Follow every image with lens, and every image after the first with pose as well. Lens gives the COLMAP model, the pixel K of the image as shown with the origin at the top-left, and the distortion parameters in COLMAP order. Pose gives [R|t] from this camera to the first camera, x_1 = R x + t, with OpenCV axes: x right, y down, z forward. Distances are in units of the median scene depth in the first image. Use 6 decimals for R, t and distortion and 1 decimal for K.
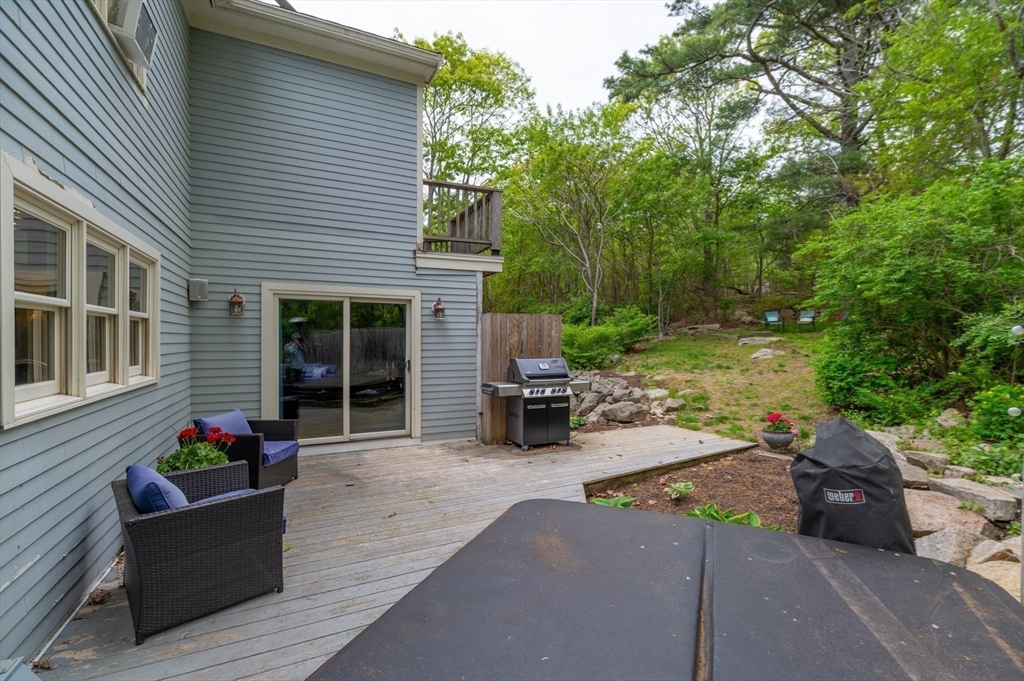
lens RADIAL K [[441.7, 0, 517.0], [0, 441.7, 344.5], [0, 0, 1]] dist [0.003988, -0.000261]
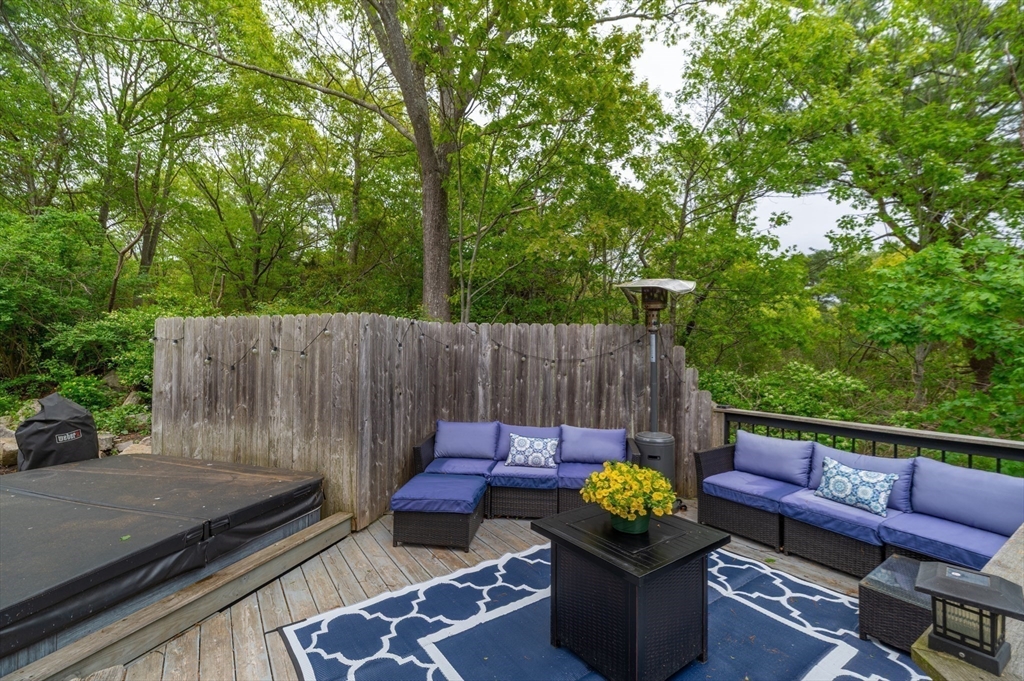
lens RADIAL K [[441.7, 0, 517.6], [0, 441.7, 344.3], [0, 0, 1]] dist [0.003988, -0.000261]
pose [[-0.149333, 0.009978, 0.988737, -0.278332], [0.004462, 0.999946, -0.009417, 0.003510], [-0.988777, 0.003005, -0.149370, -0.102839]]
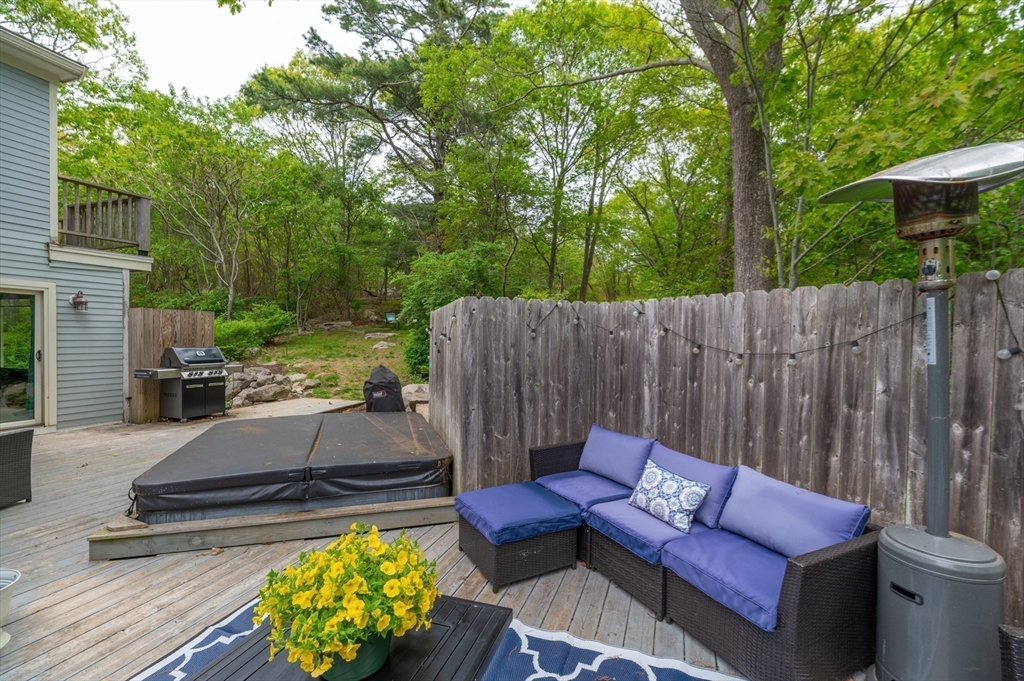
lens RADIAL K [[441.7, 0, 514.8], [0, 441.7, 345.9], [0, 0, 1]] dist [0.003988, -0.000261]
pose [[0.717273, -0.009108, 0.696732, -0.108891], [0.000047, 0.999915, 0.013024, 0.007673], [-0.696792, -0.009309, 0.717213, -0.316339]]
